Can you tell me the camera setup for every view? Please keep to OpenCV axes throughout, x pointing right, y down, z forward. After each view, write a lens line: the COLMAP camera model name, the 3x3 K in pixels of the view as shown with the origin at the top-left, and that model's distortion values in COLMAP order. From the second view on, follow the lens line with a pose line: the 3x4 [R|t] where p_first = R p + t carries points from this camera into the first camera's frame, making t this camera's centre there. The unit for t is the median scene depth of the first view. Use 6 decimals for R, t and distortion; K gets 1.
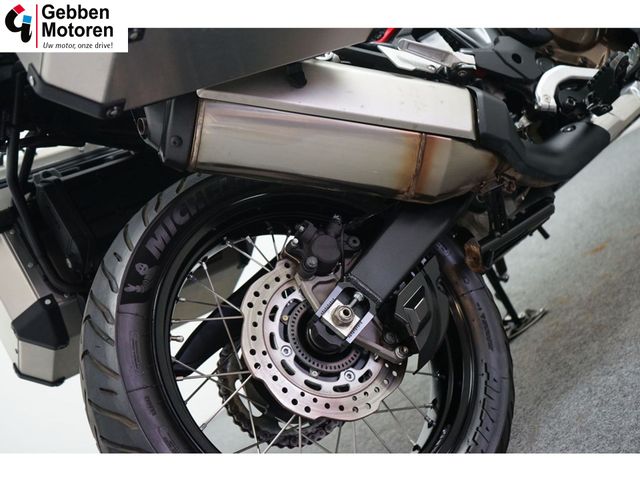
lens RADIAL K [[784.5, 0, 320.0], [0, 784.5, 240.0], [0, 0, 1]] dist [-0.010602, -0.011457]
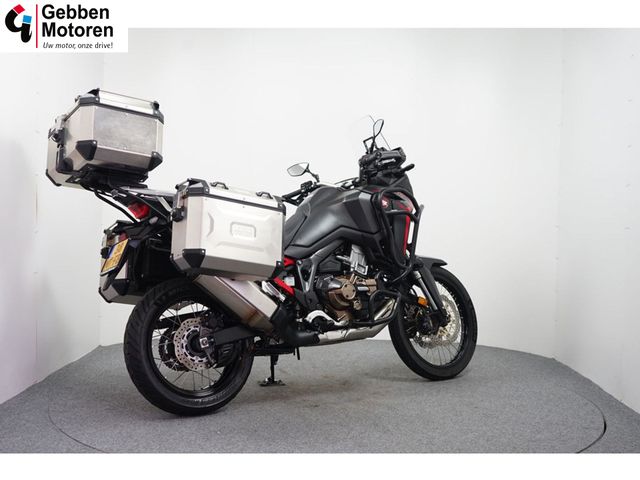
lens RADIAL K [[780.3, 0, 320.0], [0, 780.3, 240.0], [0, 0, 1]] dist [-0.007881, 0.002741]
pose [[0.826178, 0.563166, 0.016564, 0.129660], [-0.562832, 0.826305, -0.020993, -0.457477], [-0.025509, 0.008021, 0.999642, -2.282977]]
